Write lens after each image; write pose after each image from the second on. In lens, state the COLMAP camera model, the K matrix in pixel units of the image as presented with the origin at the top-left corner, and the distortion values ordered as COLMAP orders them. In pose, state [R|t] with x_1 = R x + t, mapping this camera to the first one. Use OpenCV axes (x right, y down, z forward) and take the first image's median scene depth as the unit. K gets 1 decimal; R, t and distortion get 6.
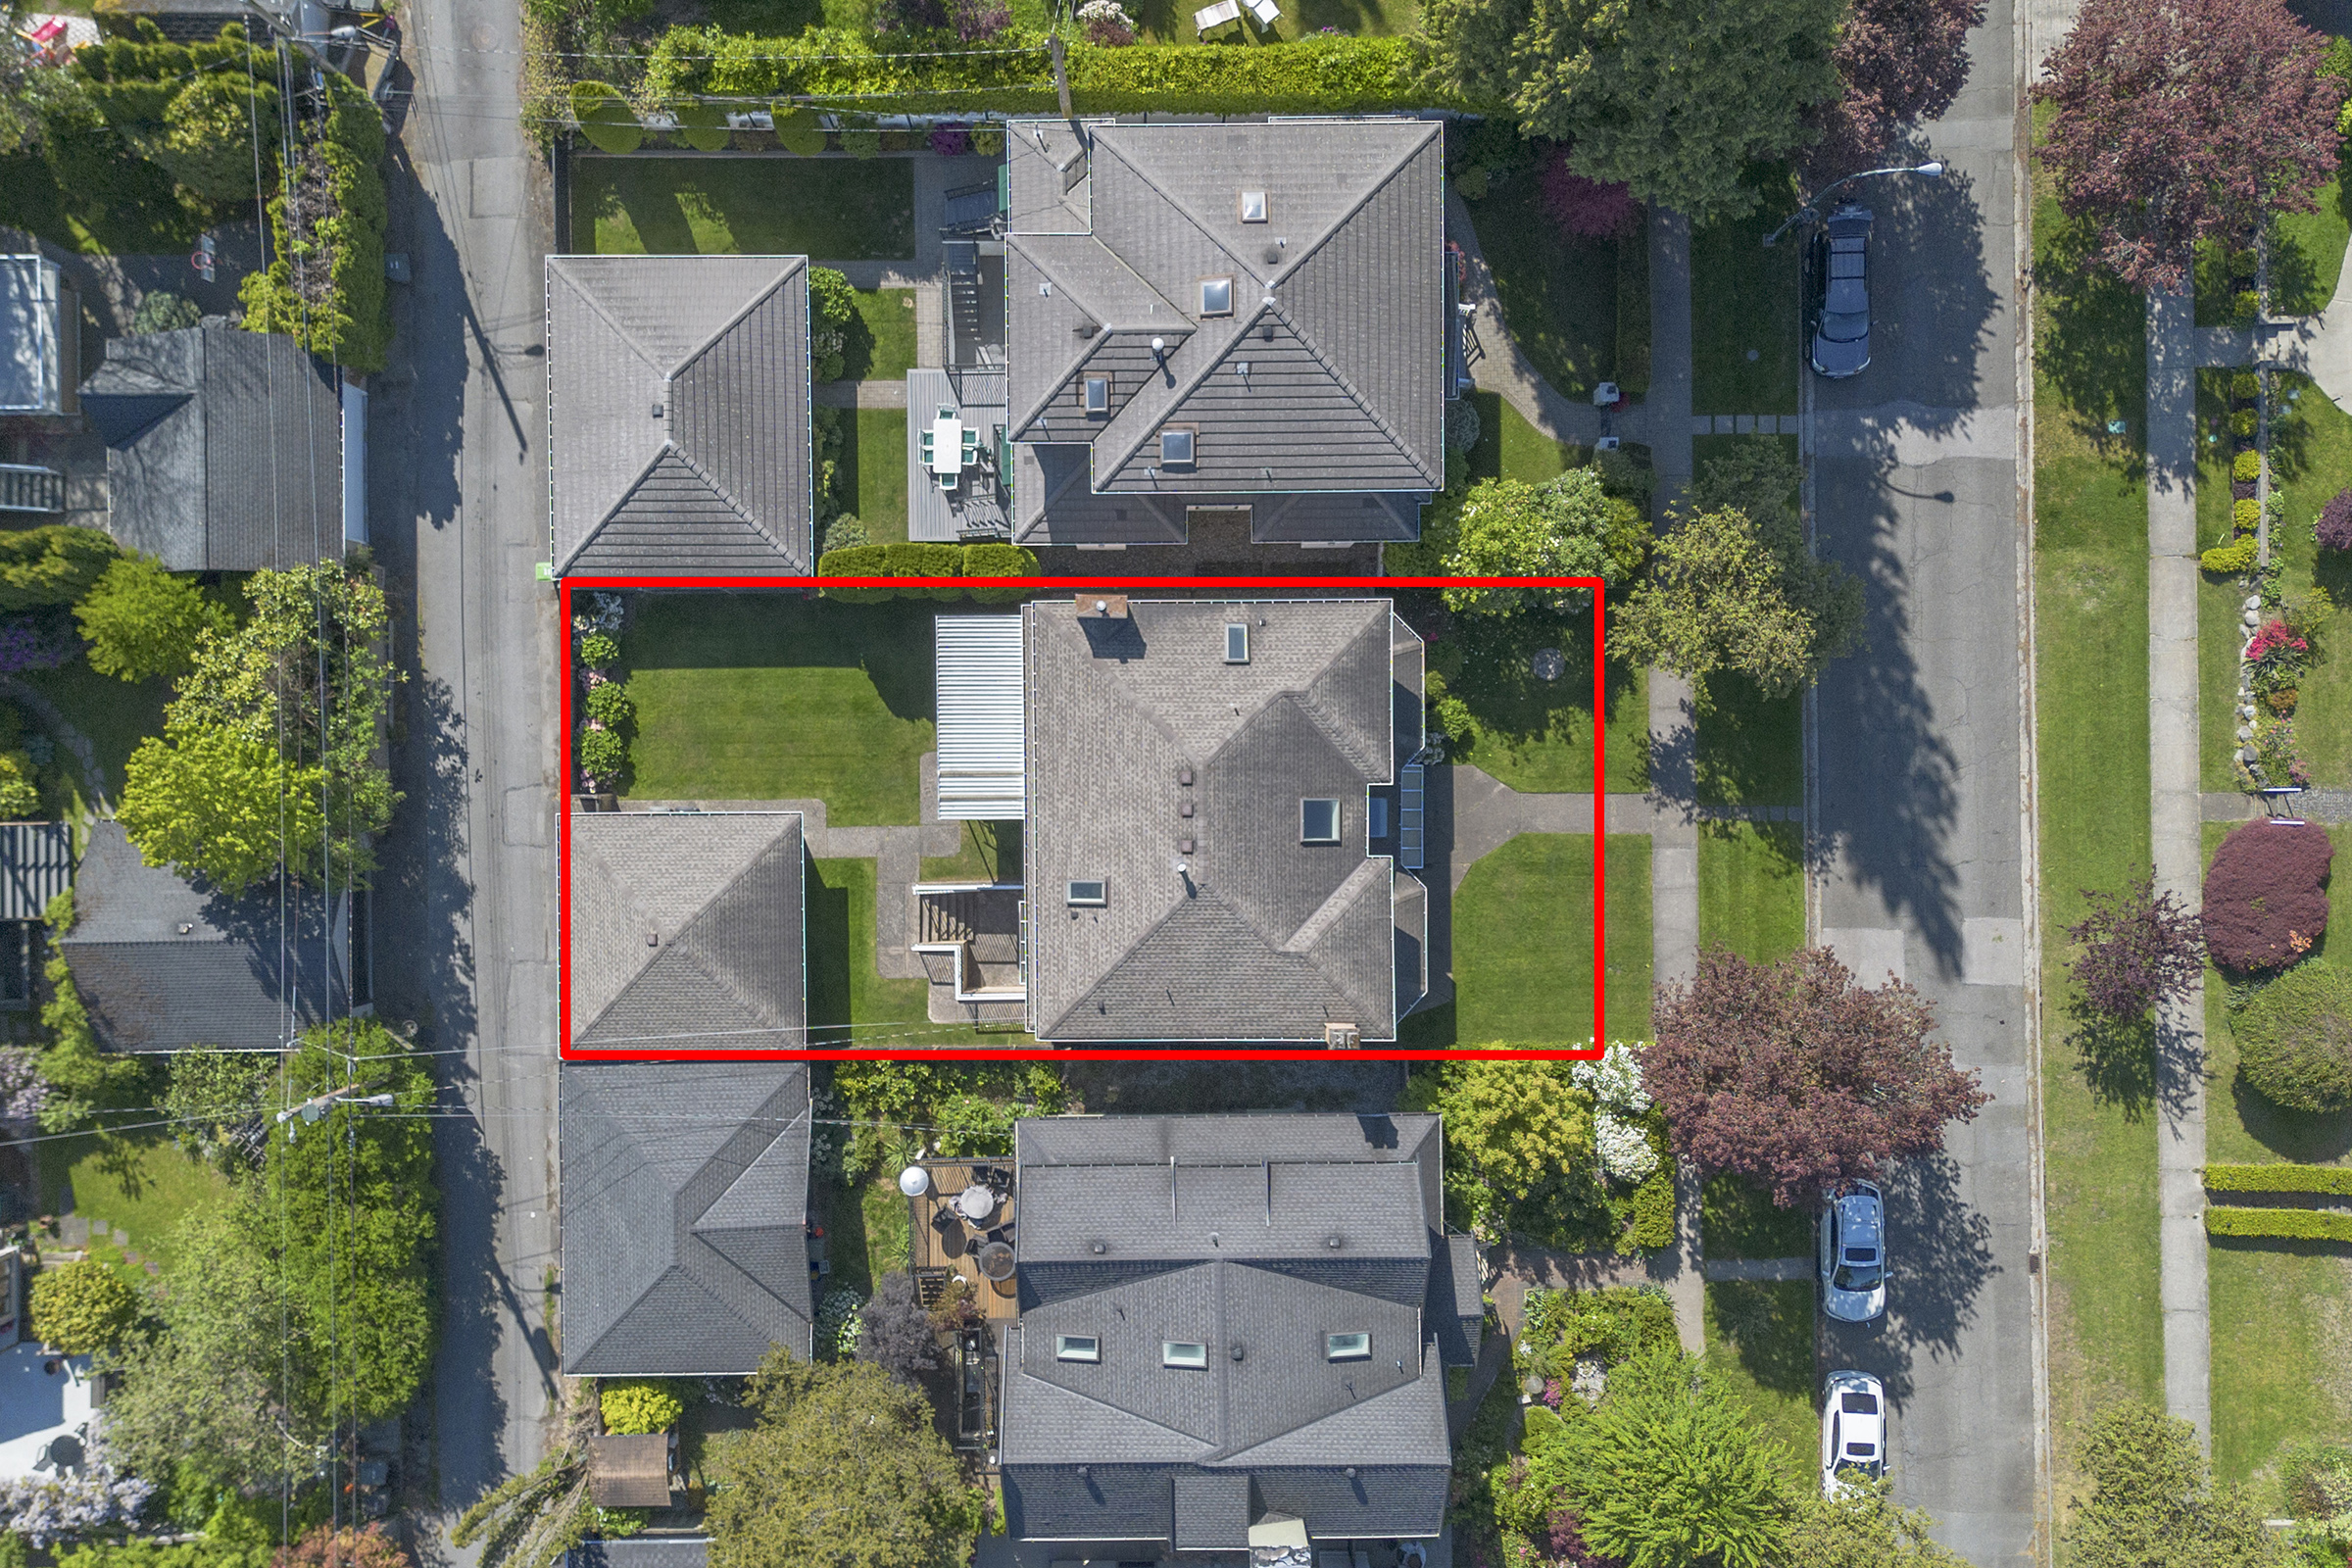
lens RADIAL K [[1959.1, 0, 1125.5], [0, 1959.1, 785.5], [0, 0, 1]] dist [0.083985, -0.078269]
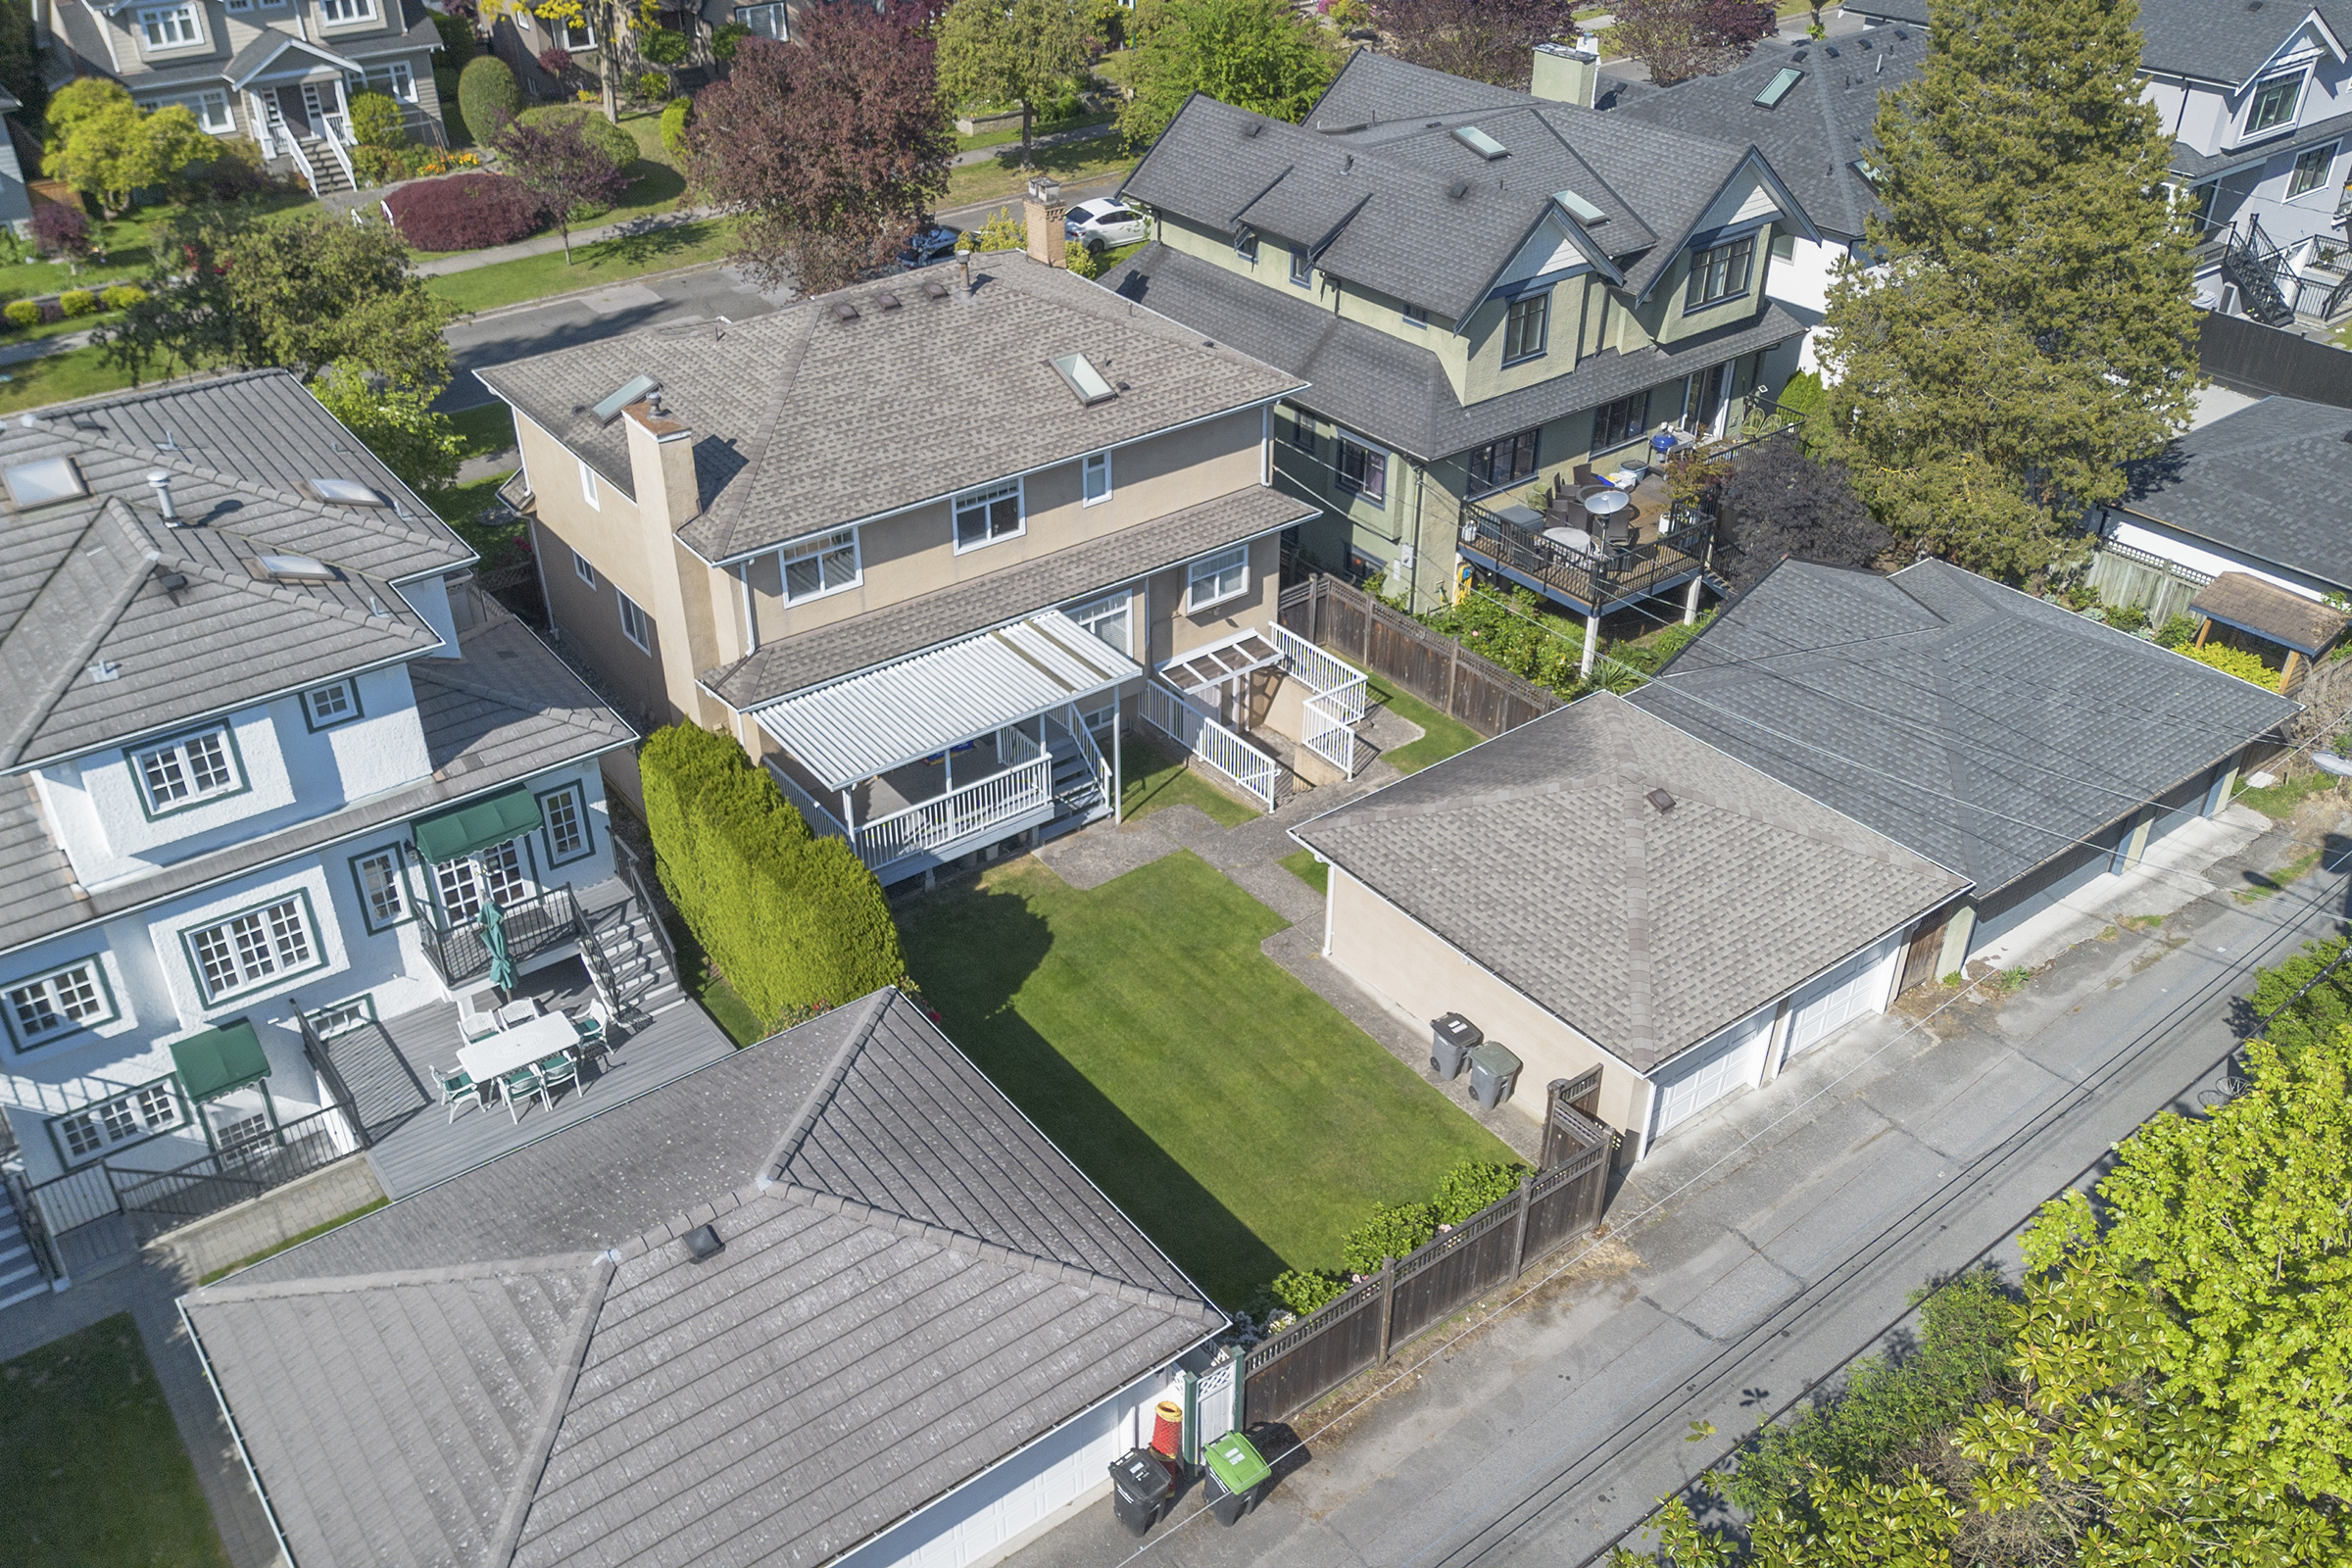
lens RADIAL K [[1961.2, 0, 1126.7], [0, 1961.2, 780.8], [0, 0, 1]] dist [0.125838, -0.206172]
pose [[-0.582762, -0.432275, 0.688133, -0.505359], [0.812145, -0.339457, 0.474542, -0.272021], [0.028459, 0.835408, 0.548893, 0.708100]]
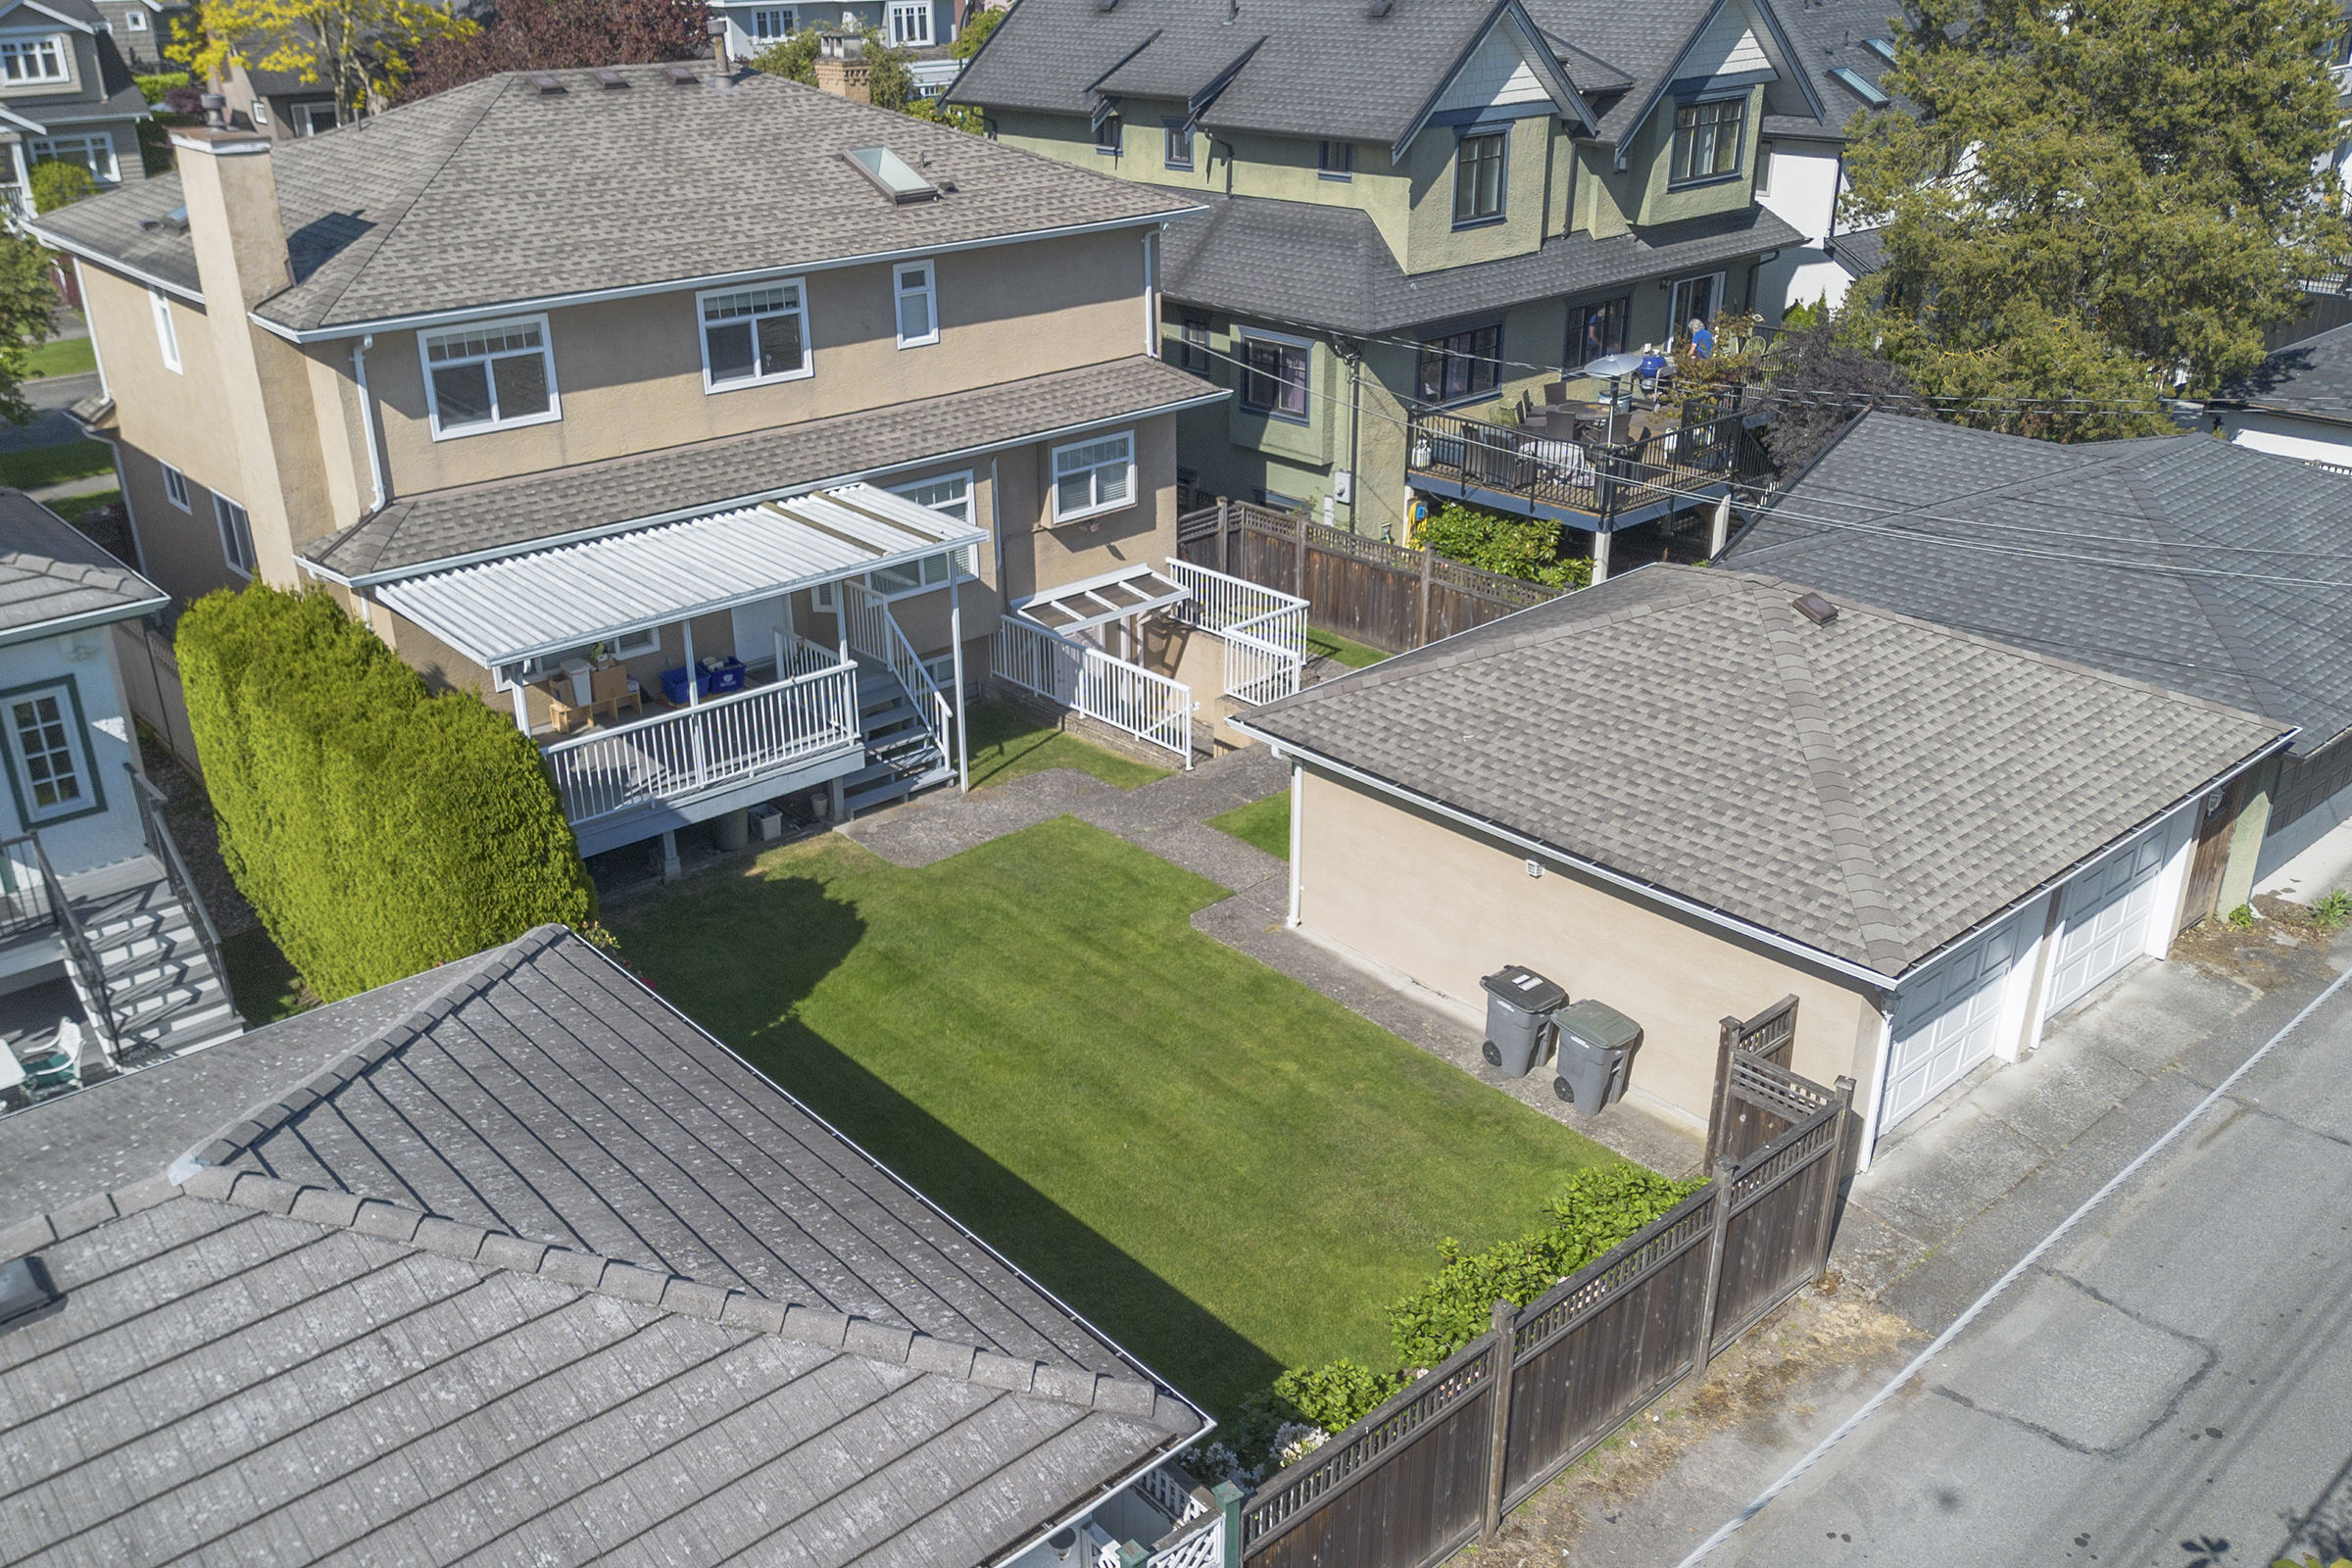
lens RADIAL K [[1963.3, 0, 1127.0], [0, 1963.3, 785.7], [0, 0, 1]] dist [0.087327, -0.091709]
pose [[-0.646966, -0.298876, 0.701505, -0.400228], [0.761834, -0.292362, 0.578043, -0.200858], [0.032330, 0.908404, 0.416842, 0.882857]]
